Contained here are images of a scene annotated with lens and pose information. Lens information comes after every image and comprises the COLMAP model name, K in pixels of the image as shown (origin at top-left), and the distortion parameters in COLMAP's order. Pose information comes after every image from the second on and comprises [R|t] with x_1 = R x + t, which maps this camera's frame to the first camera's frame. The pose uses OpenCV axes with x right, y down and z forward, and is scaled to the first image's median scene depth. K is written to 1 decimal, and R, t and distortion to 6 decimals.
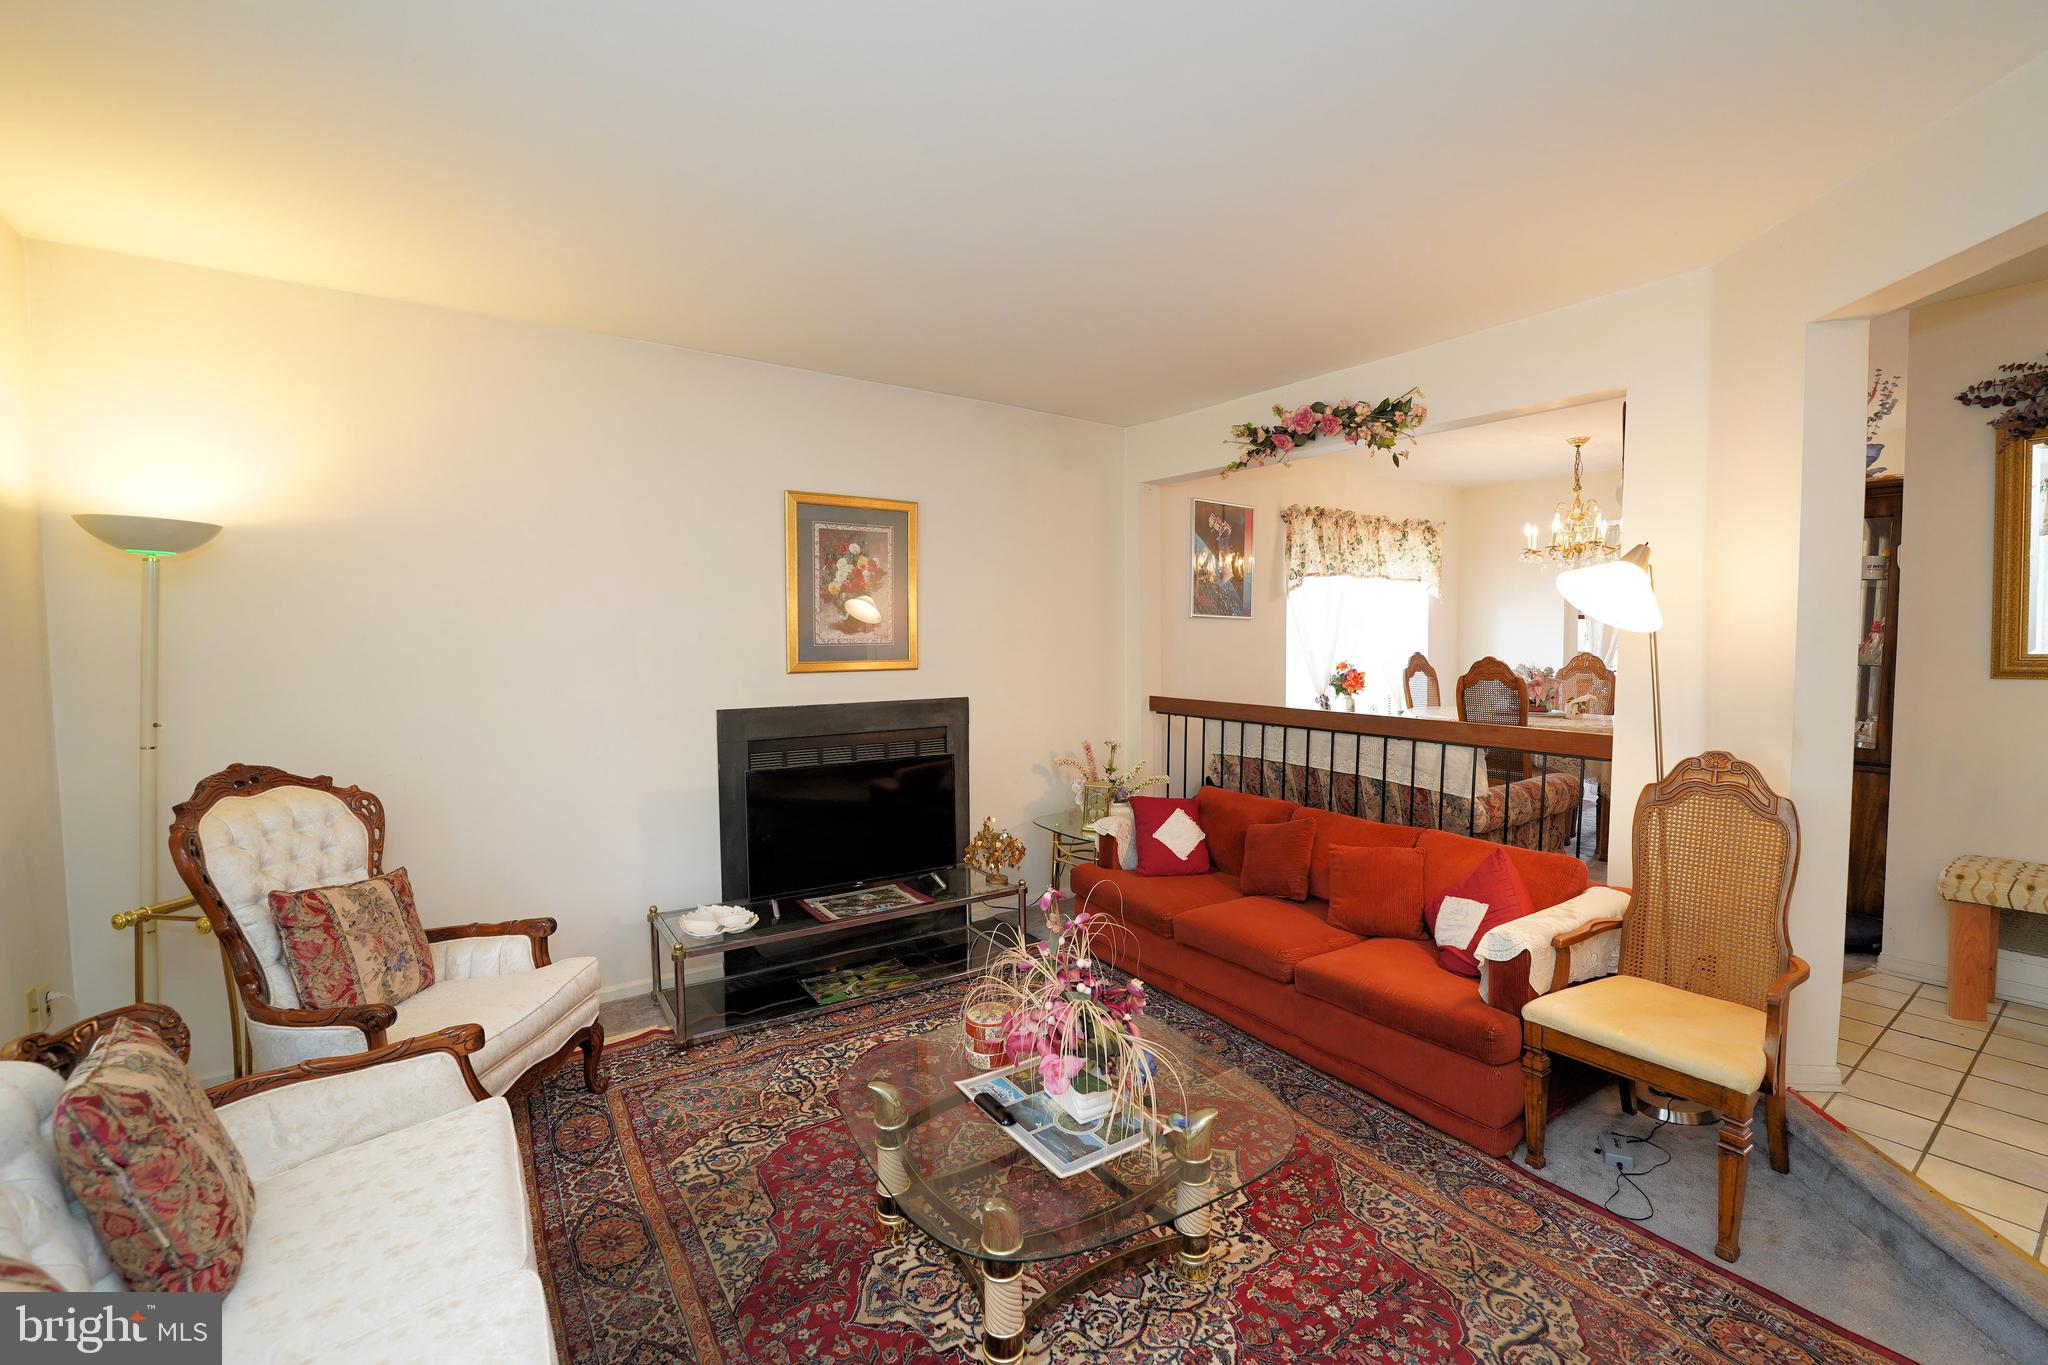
lens RADIAL K [[897.7, 0, 1026.4], [0, 897.7, 673.6], [0, 0, 1]] dist [-0.004110, -0.001151]
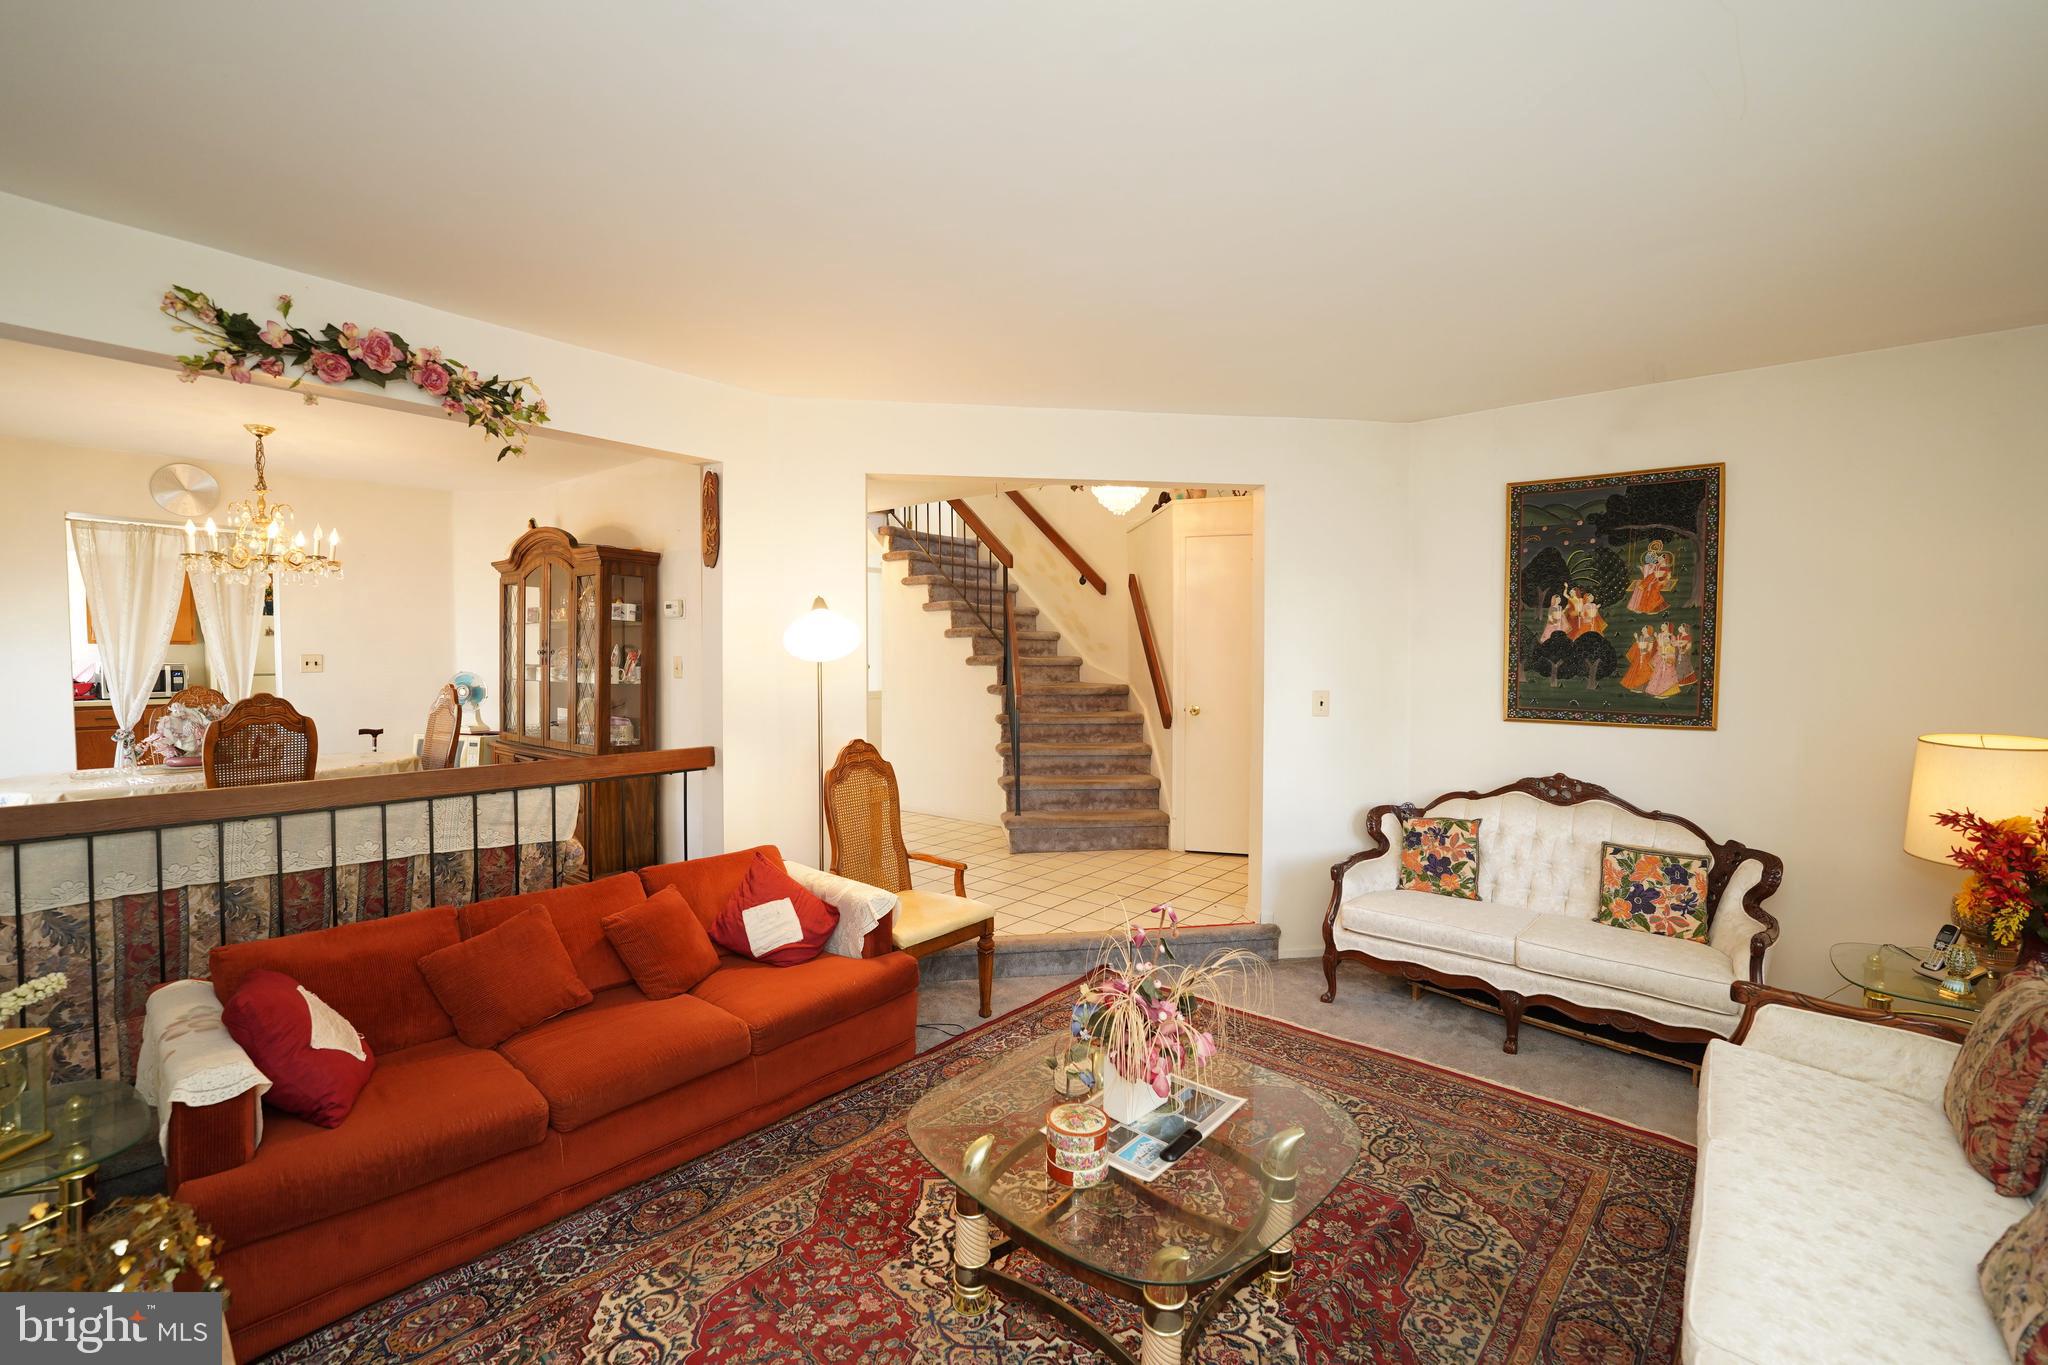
lens RADIAL K [[853.0, 0, 1040.6], [0, 853.0, 687.6], [0, 0, 1]] dist [-0.000543, 0.000221]
pose [[-0.265262, -0.034676, 0.963552, -0.341100], [0.043501, 0.997905, 0.047888, -0.027921], [-0.963194, 0.054618, -0.263198, 0.526645]]
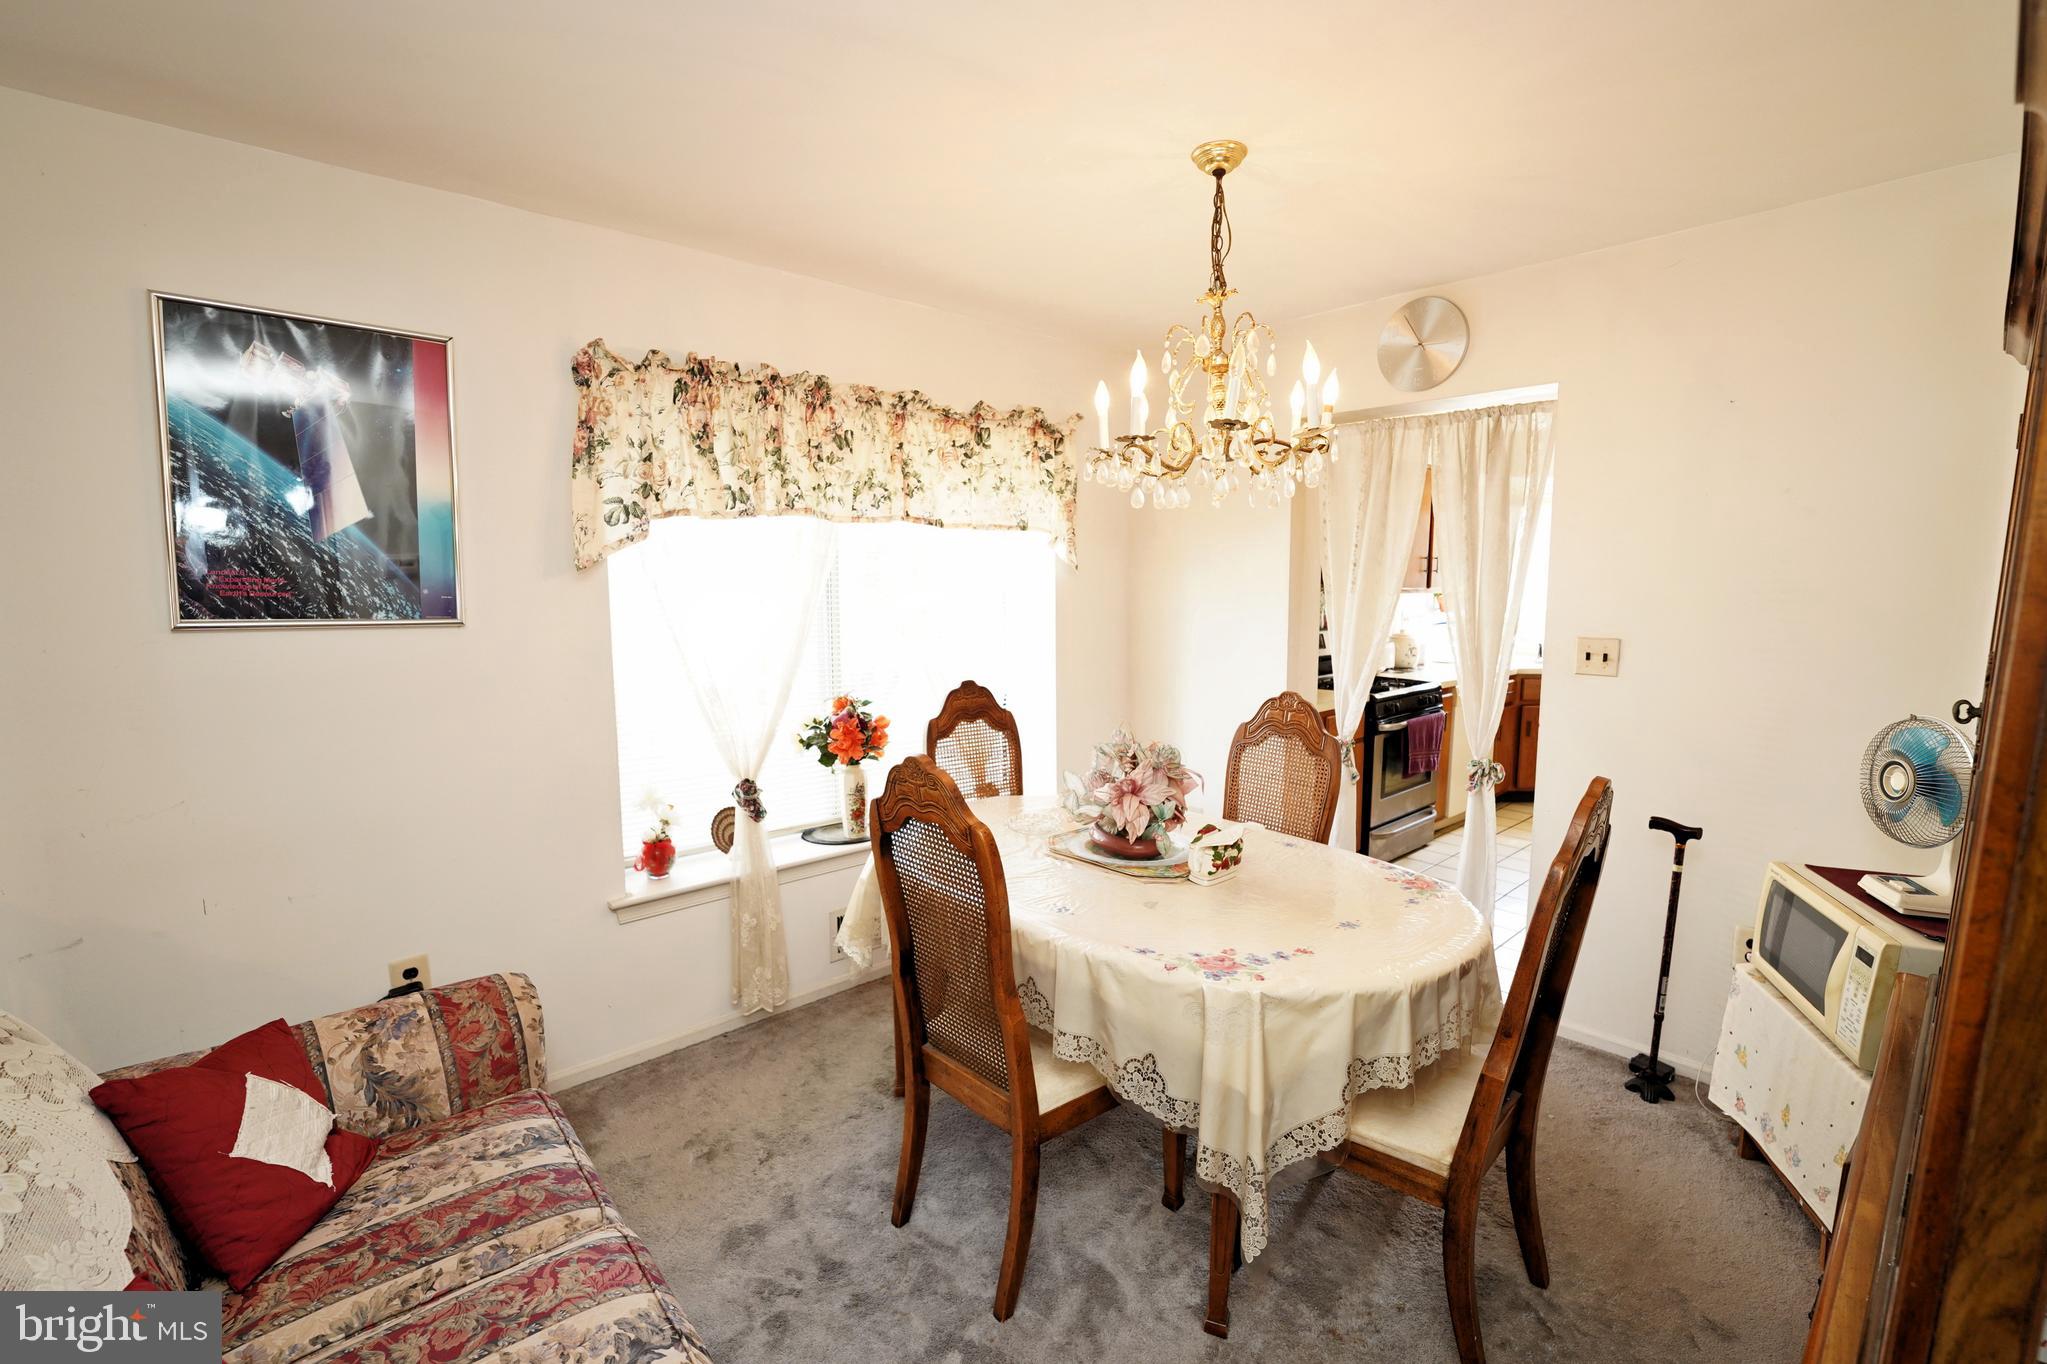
lens RADIAL K [[852.6, 0, 1038.4], [0, 852.6, 675.7], [0, 0, 1]] dist [-0.000543, 0.000221]
pose [[0.996051, -0.007143, 0.088500, 0.508165], [0.000395, 0.997106, 0.076028, -0.071619], [-0.088787, -0.075693, 0.993170, 0.641412]]
